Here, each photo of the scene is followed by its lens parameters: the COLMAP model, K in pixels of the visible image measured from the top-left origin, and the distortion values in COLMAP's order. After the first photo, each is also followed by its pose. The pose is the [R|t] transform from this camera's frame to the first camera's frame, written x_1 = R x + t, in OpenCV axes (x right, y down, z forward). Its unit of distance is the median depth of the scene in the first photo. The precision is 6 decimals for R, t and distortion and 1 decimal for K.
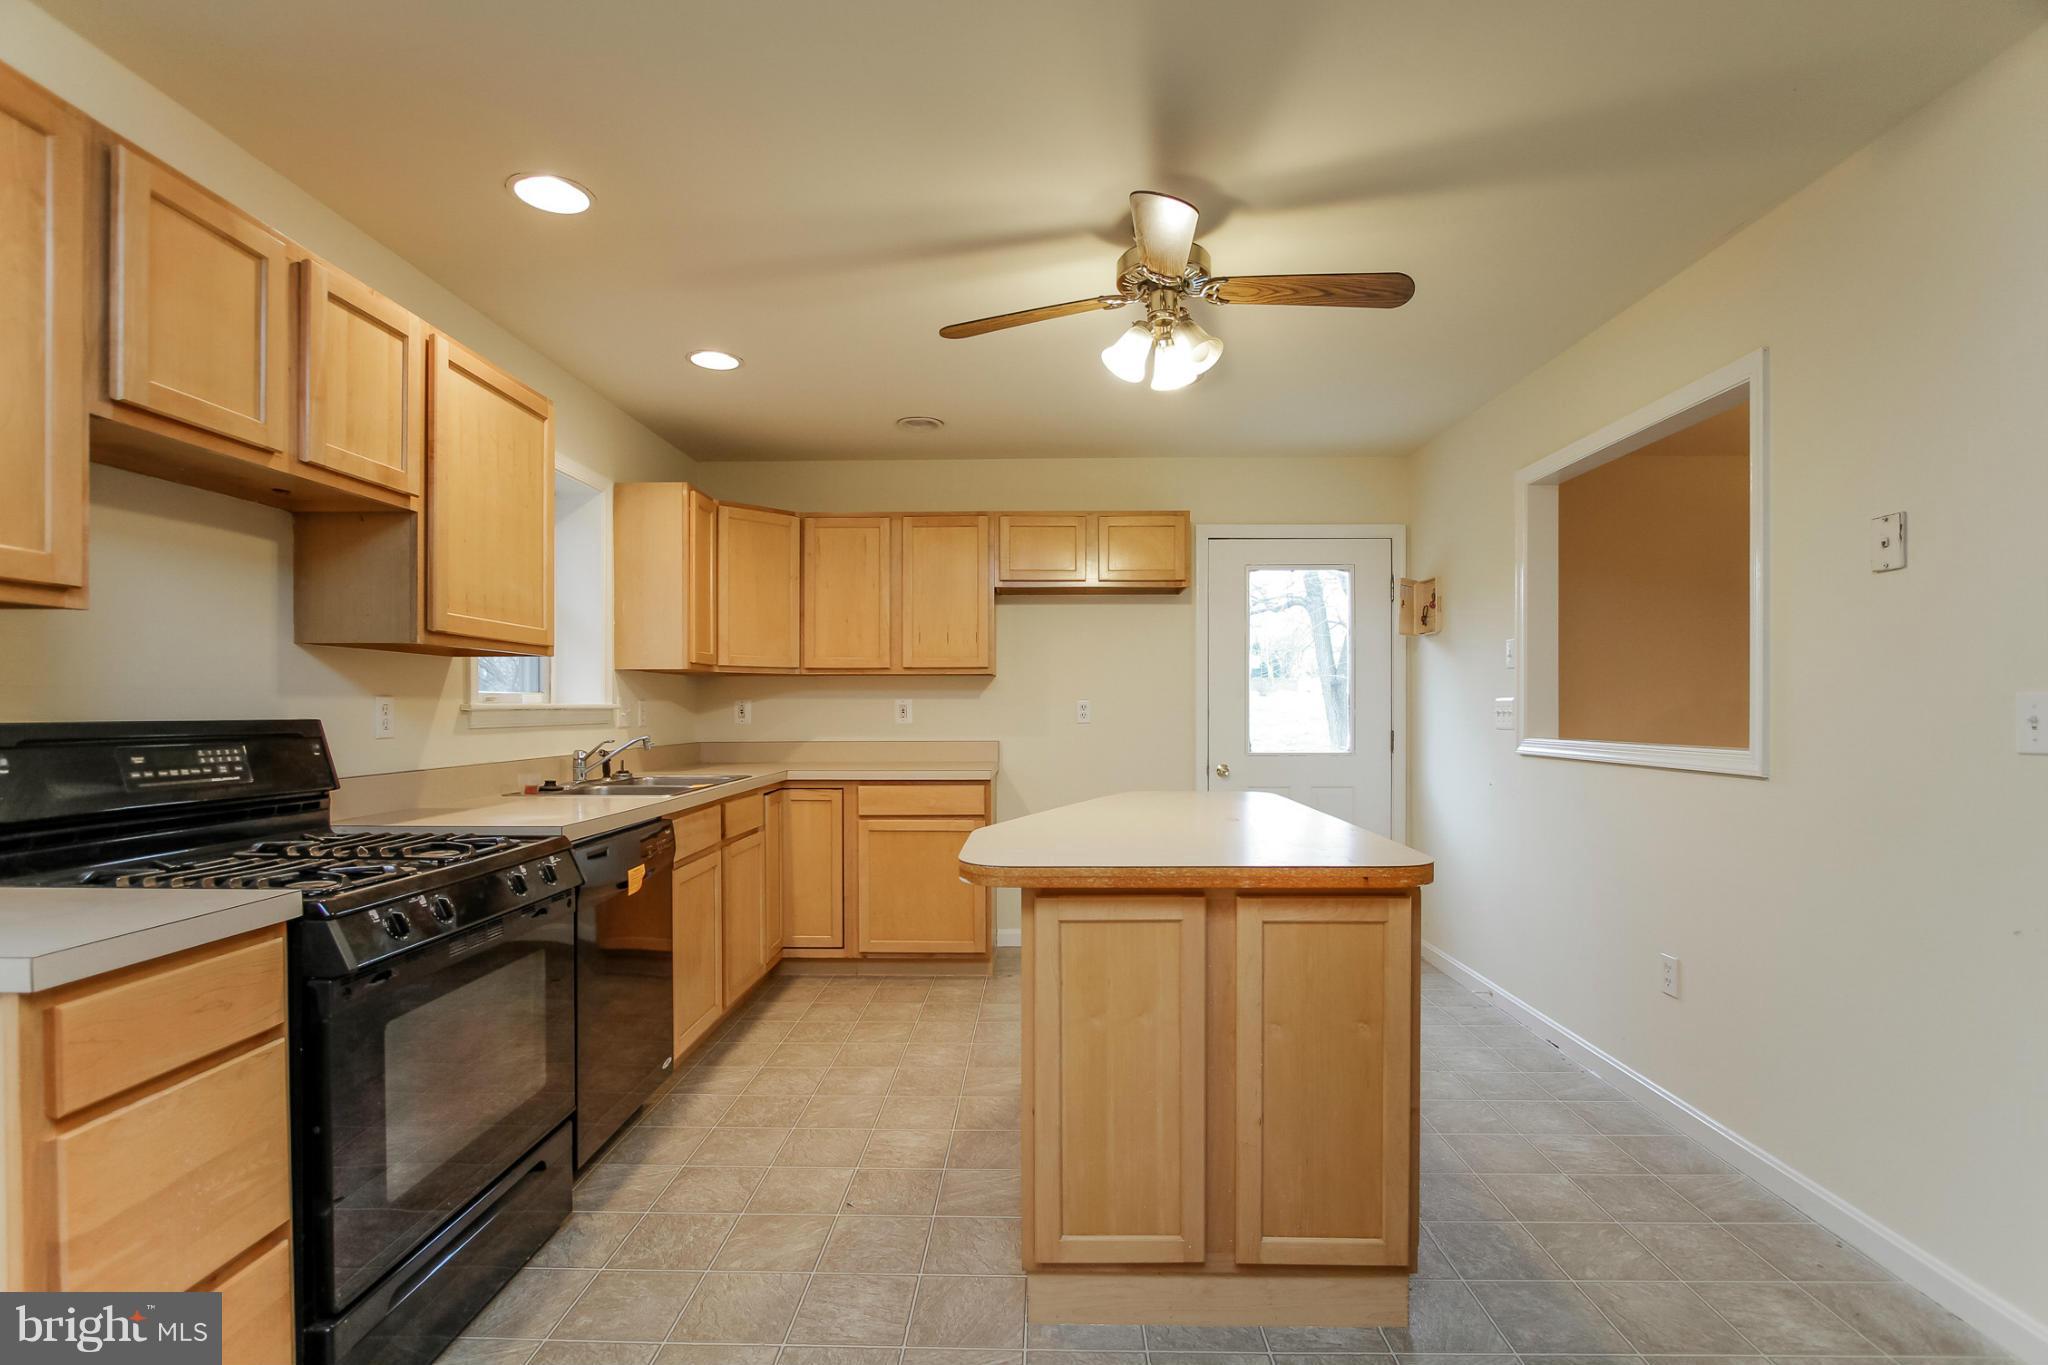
lens RADIAL K [[947.5, 0, 1020.5], [0, 947.5, 712.7], [0, 0, 1]] dist [-0.014766, 0.000100]
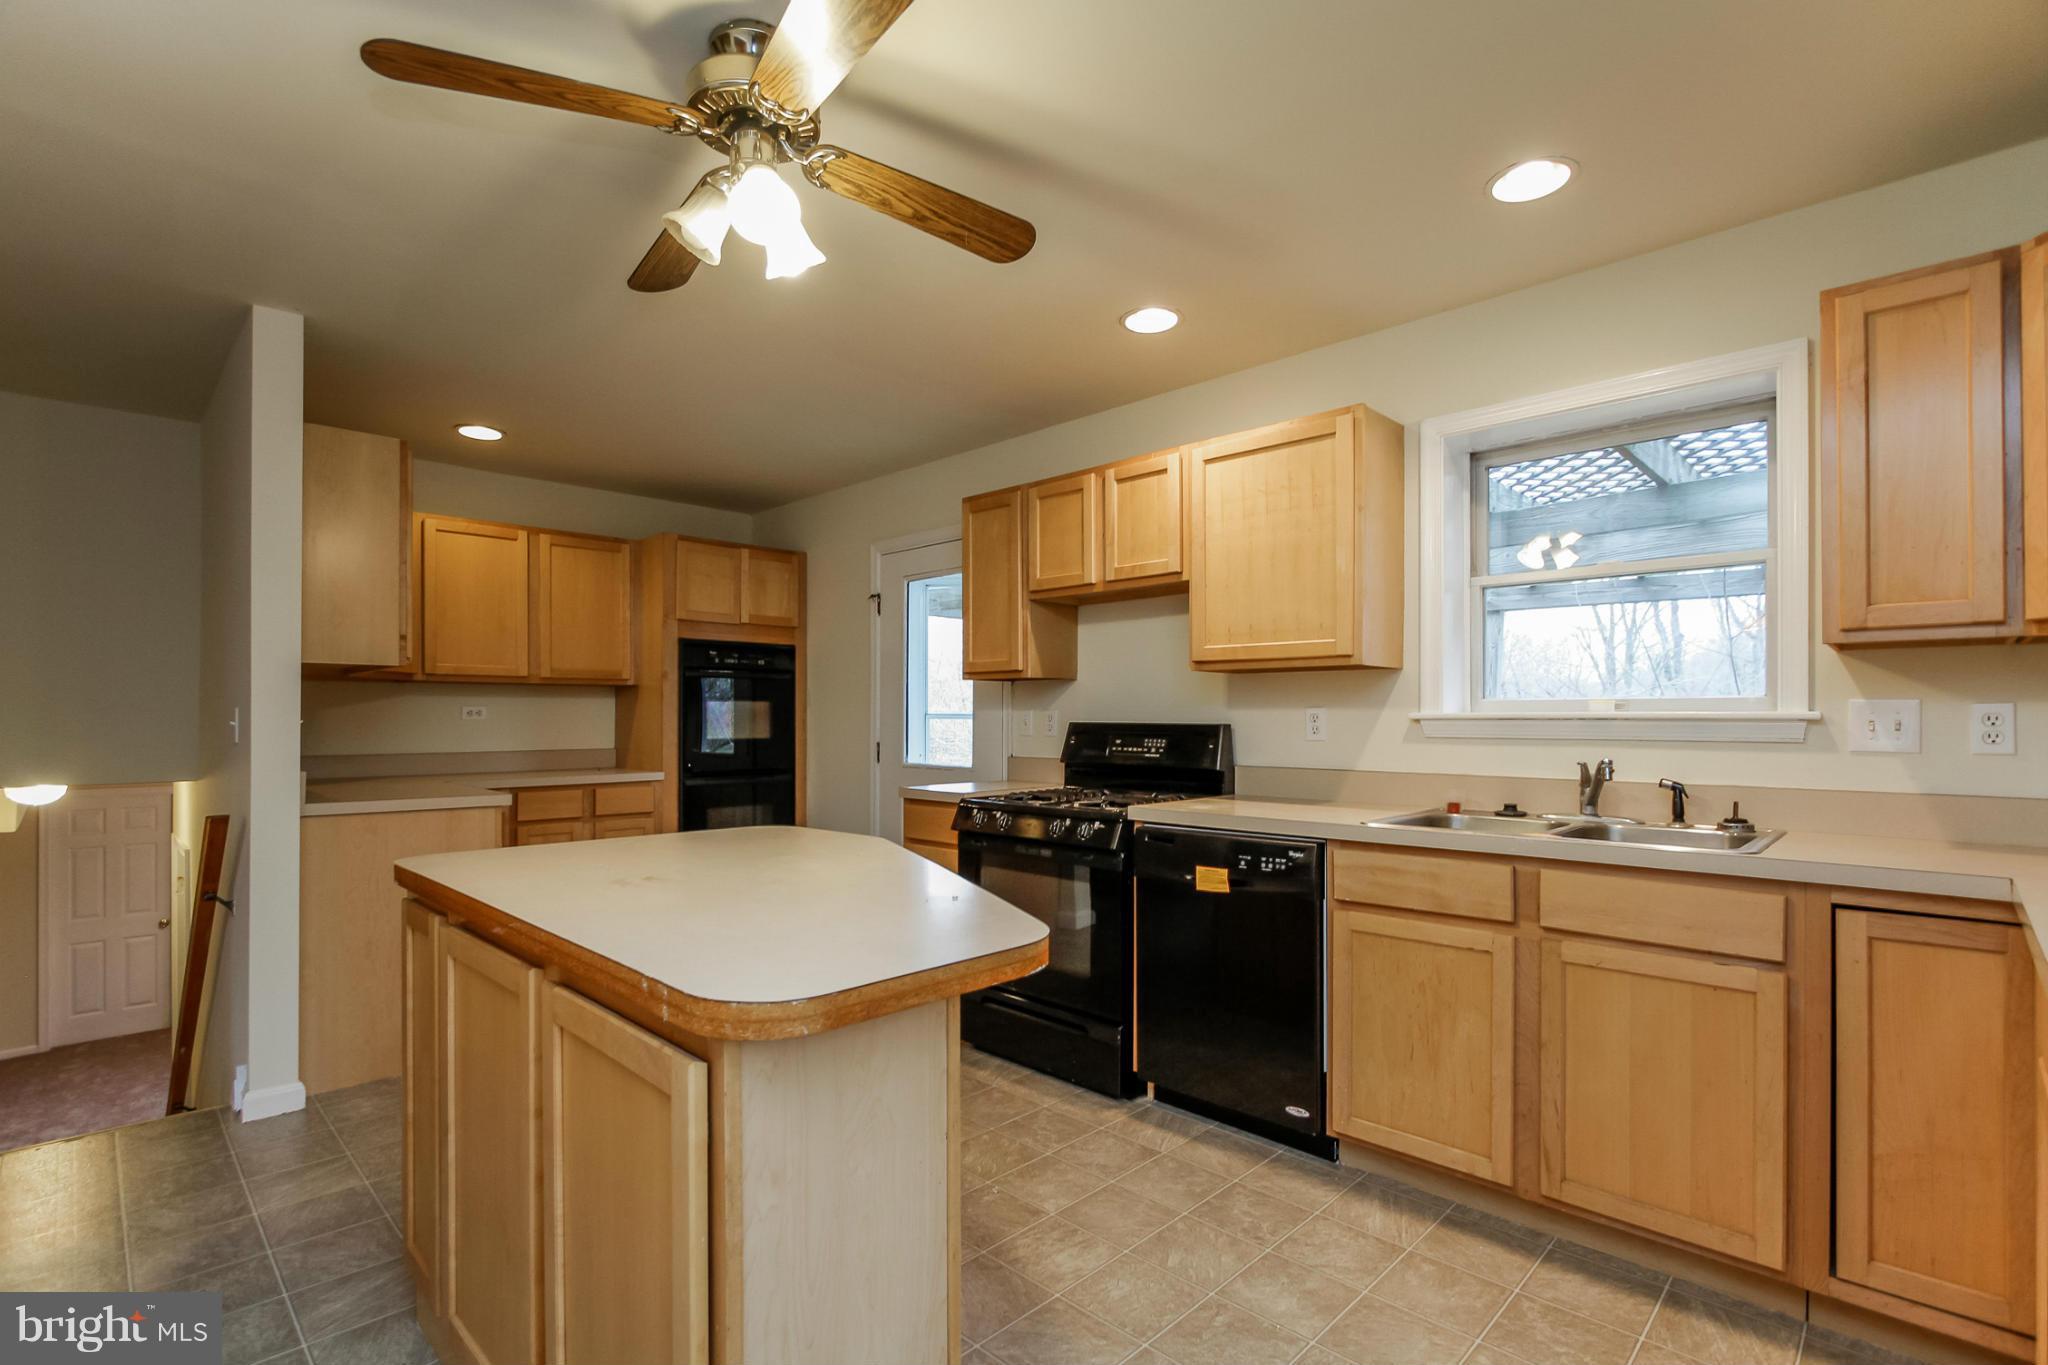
lens RADIAL K [[947.5, 0, 1020.5], [0, 947.5, 712.7], [0, 0, 1]] dist [-0.014766, 0.000100]
pose [[-0.686747, -0.004833, -0.726880, 0.464556], [-0.005297, 0.999985, -0.001644, -0.005568], [0.726877, 0.002721, -0.686762, 1.435311]]
